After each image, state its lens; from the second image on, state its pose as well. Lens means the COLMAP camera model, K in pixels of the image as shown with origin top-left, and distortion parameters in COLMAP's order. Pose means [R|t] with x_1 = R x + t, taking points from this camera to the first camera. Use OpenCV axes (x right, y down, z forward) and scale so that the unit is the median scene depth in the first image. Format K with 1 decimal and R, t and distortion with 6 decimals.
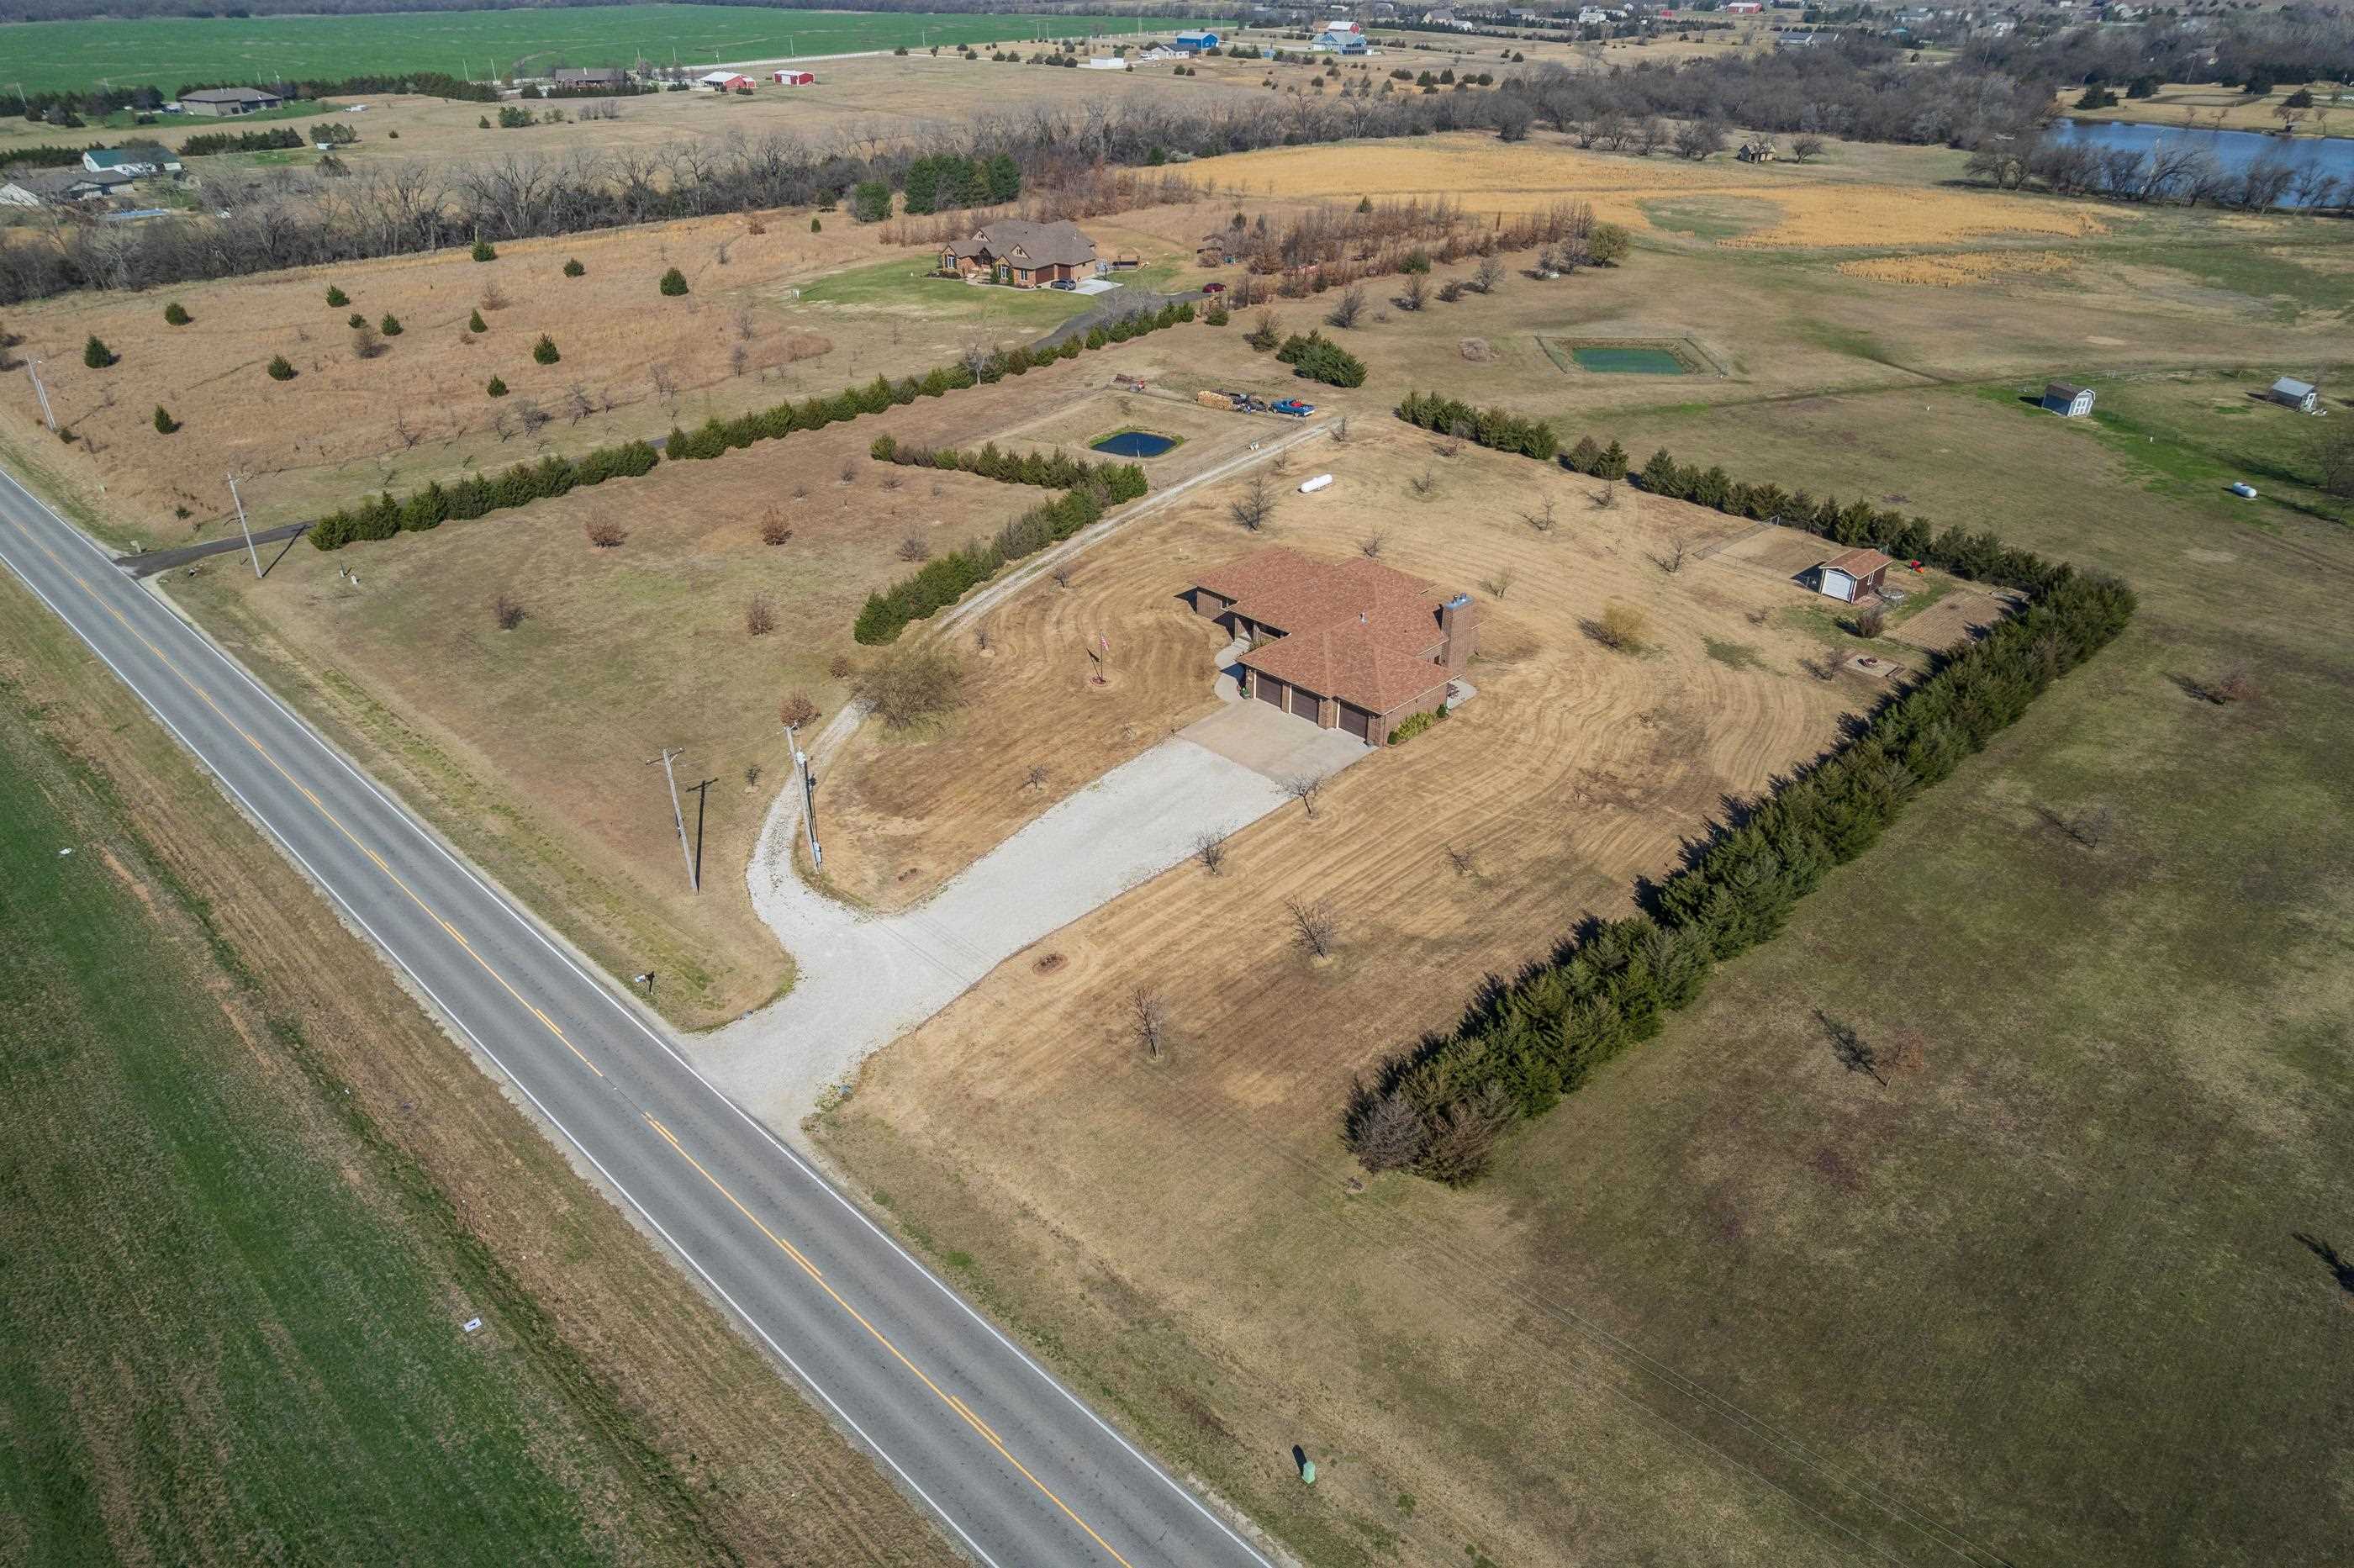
lens RADIAL K [[1529.9, 0, 1177.0], [0, 1529.9, 784.0], [0, 0, 1]] dist [-0.094702, 0.093226]
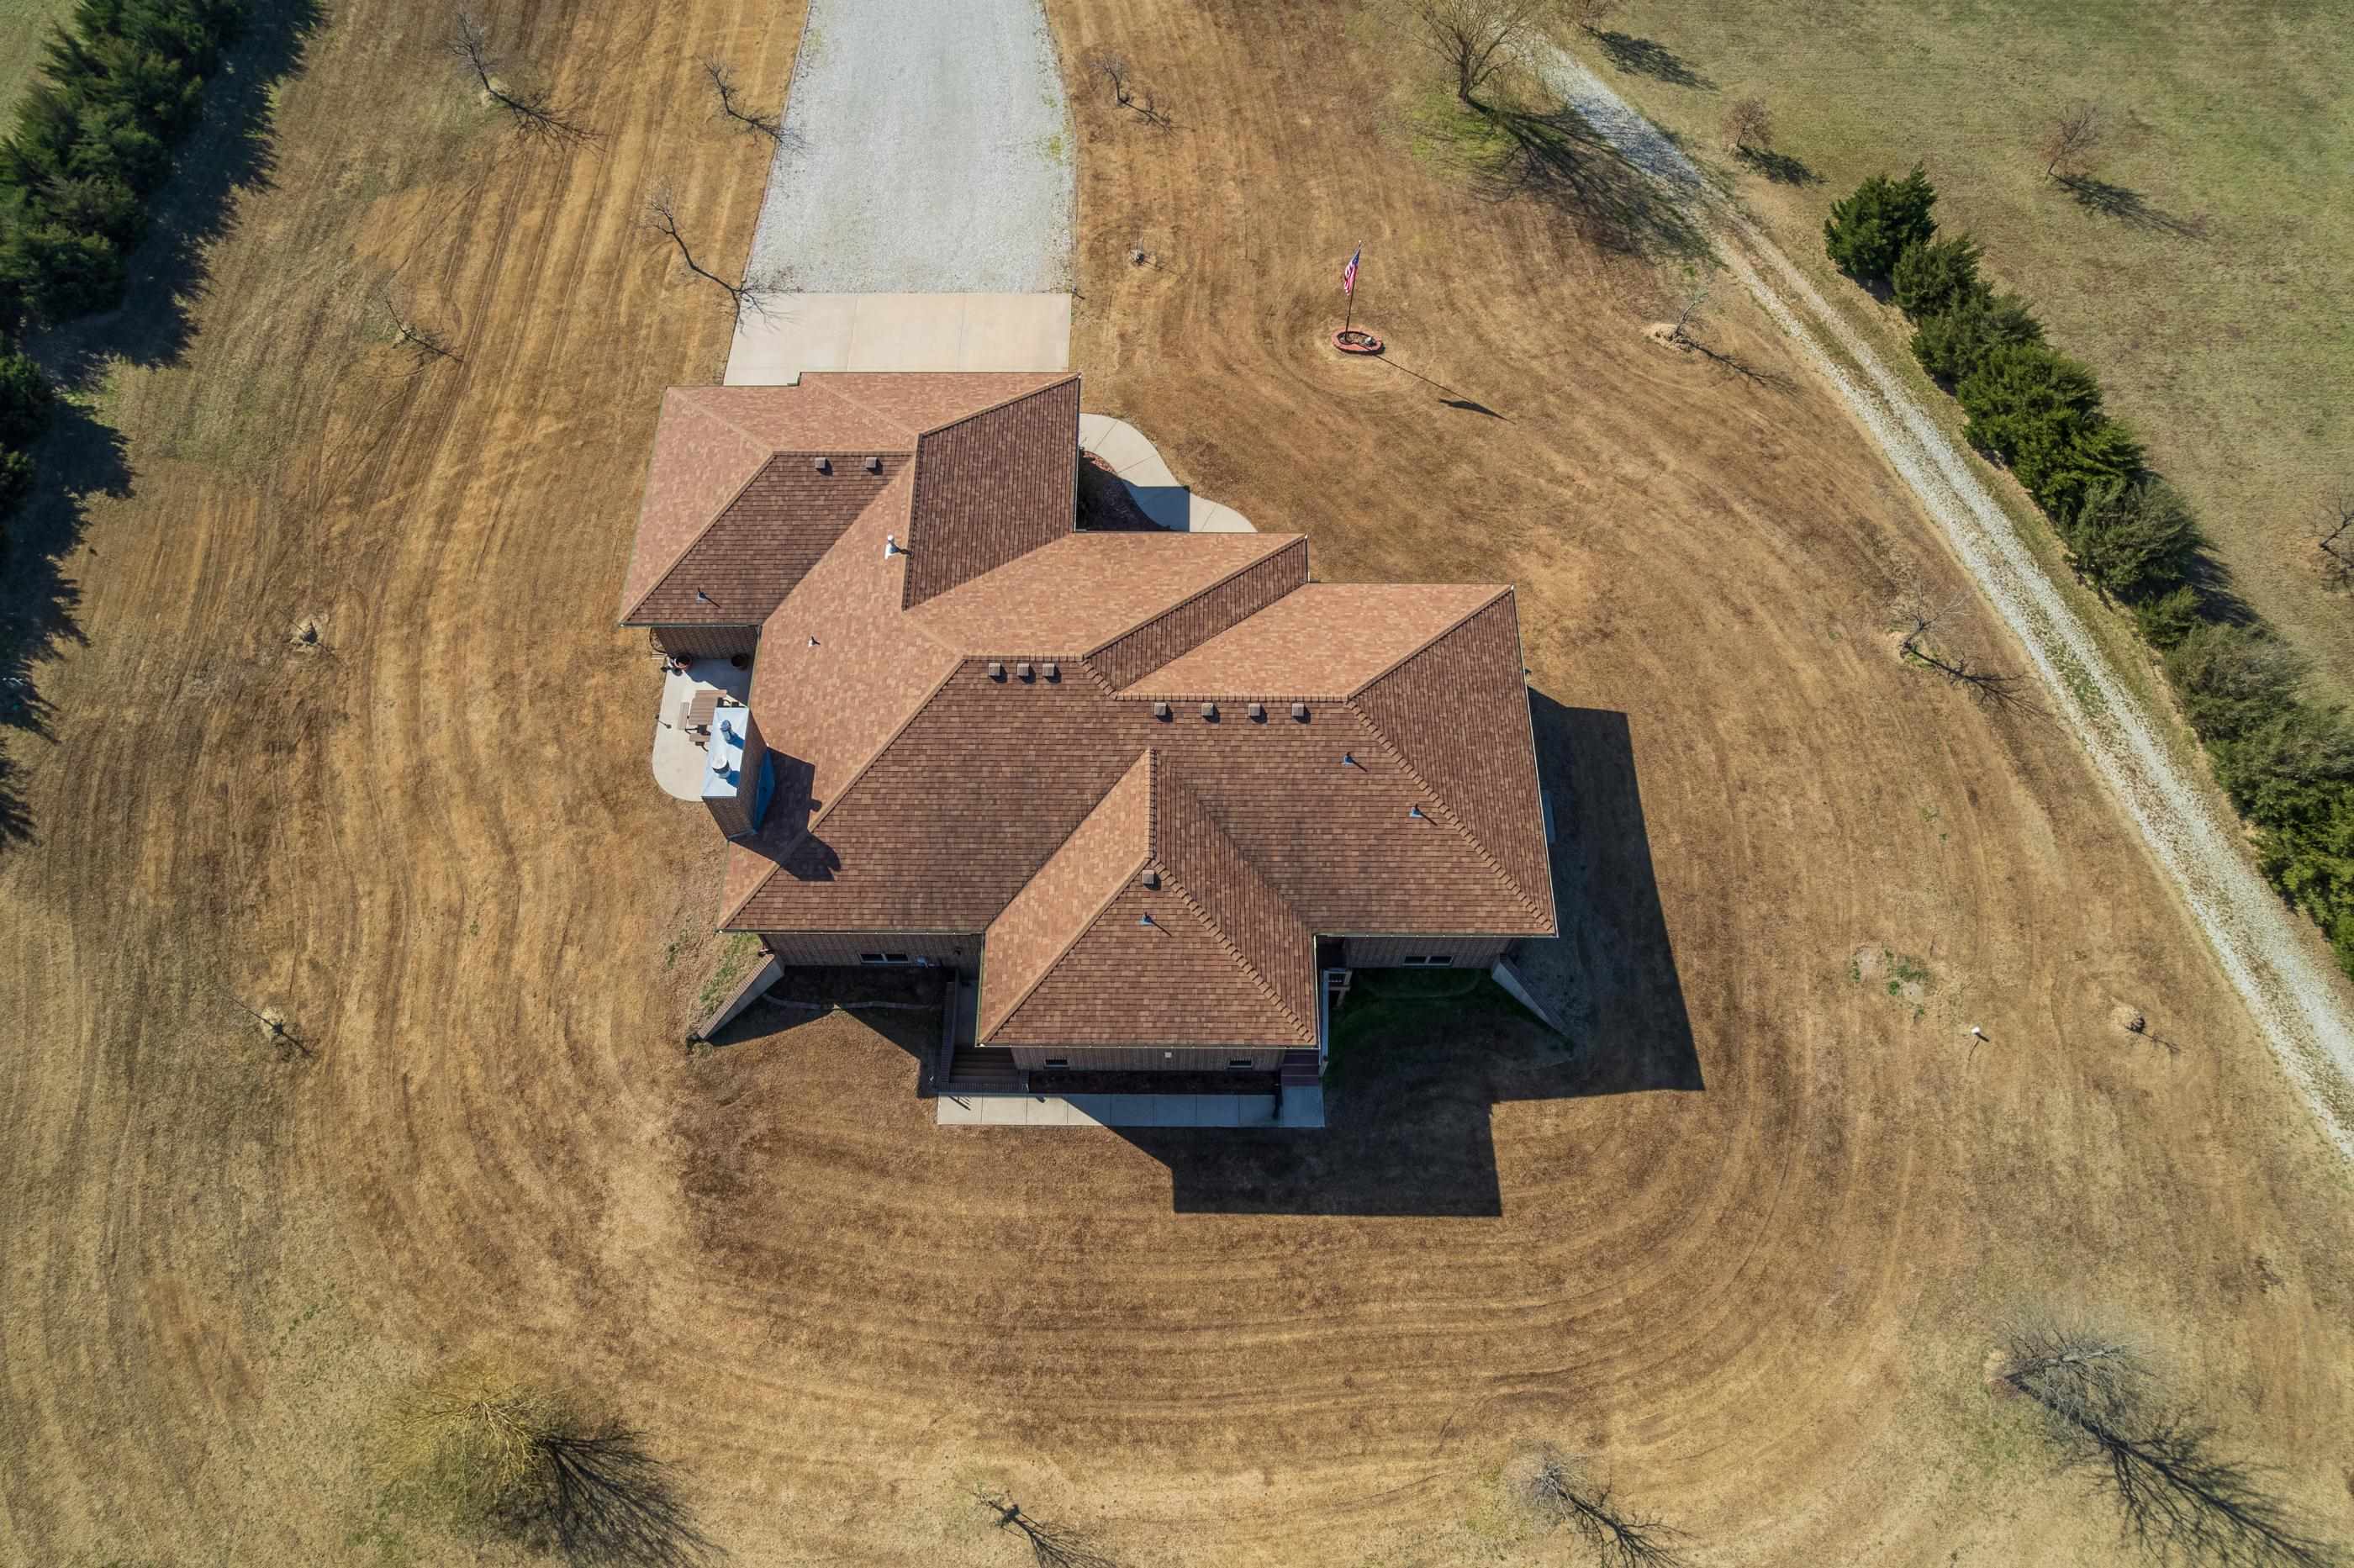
lens RADIAL K [[1529.9, 0, 1177.0], [0, 1529.9, 784.0], [0, 0, 1]] dist [-0.094702, 0.093226]
pose [[-0.709072, 0.625616, -0.325302, 0.267590], [-0.351676, 0.086103, 0.932154, -0.561091], [0.611180, 0.775365, 0.158961, 1.190742]]
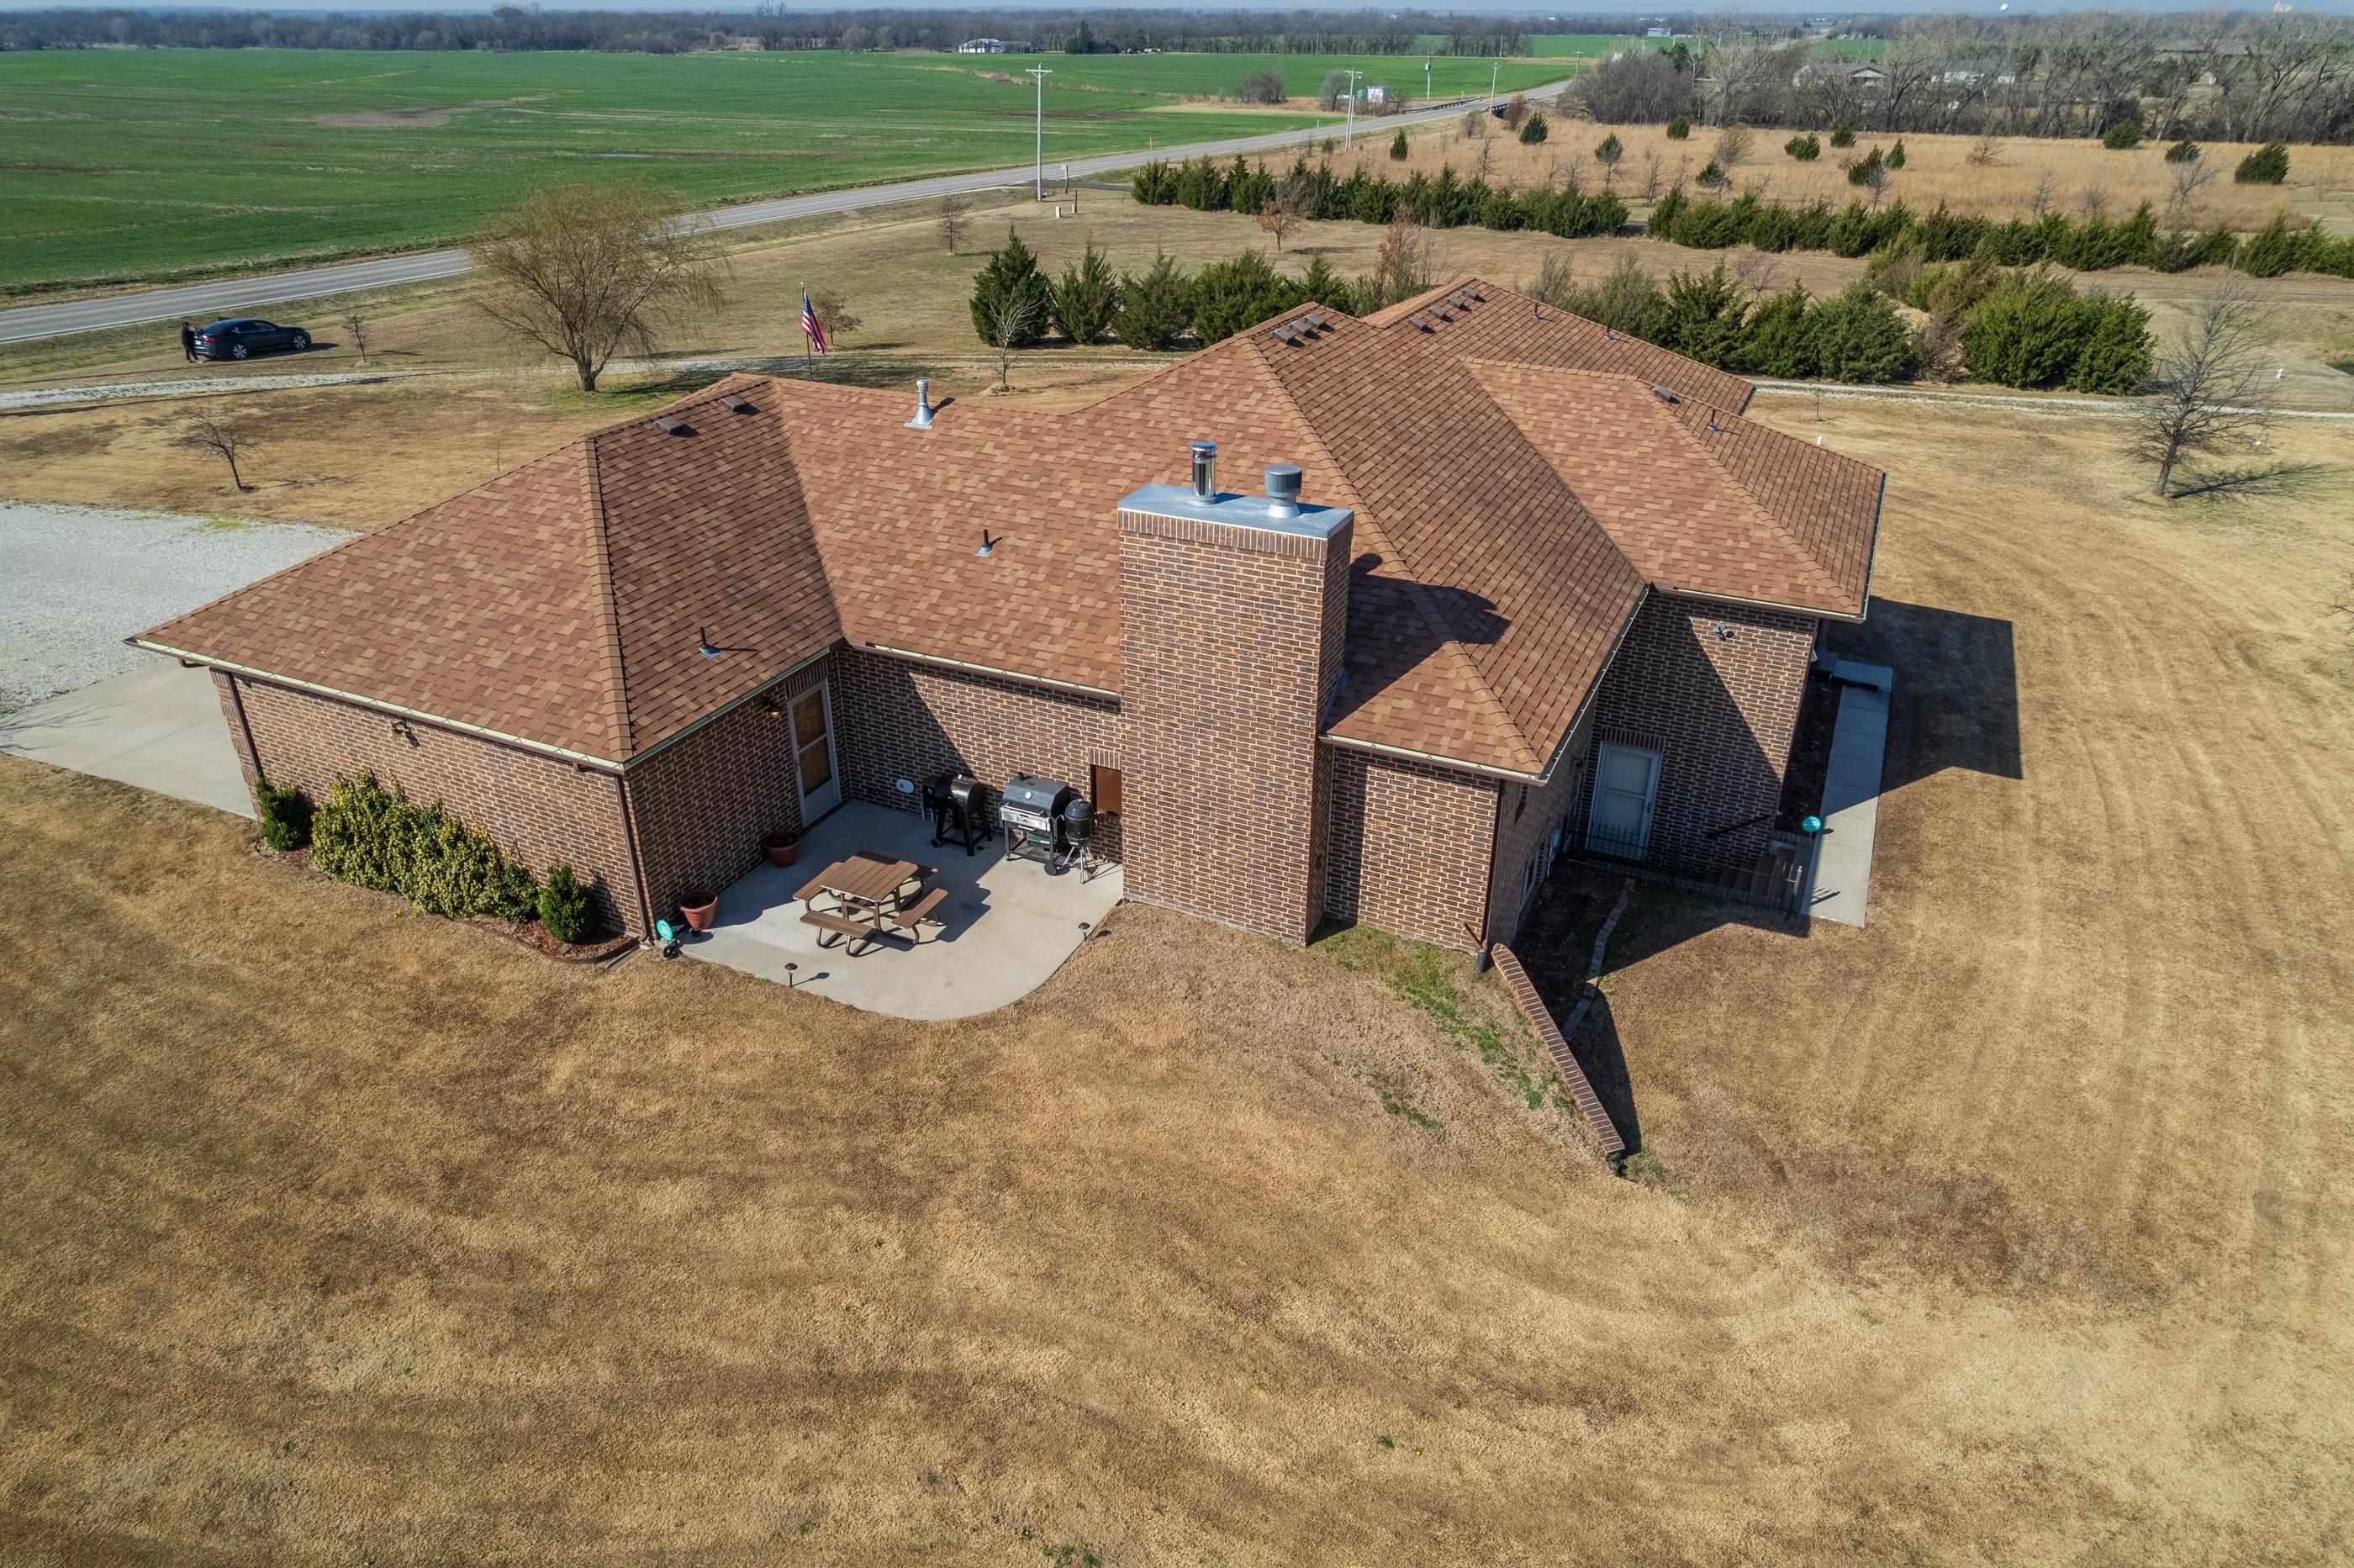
lens RADIAL K [[1529.9, 0, 1177.0], [0, 1529.9, 784.0], [0, 0, 1]] dist [-0.094702, 0.093226]
pose [[0.343688, 0.428076, -0.835841, 0.381163], [-0.466454, 0.850315, 0.243689, -0.154951], [0.815046, 0.306128, 0.491921, 1.089419]]
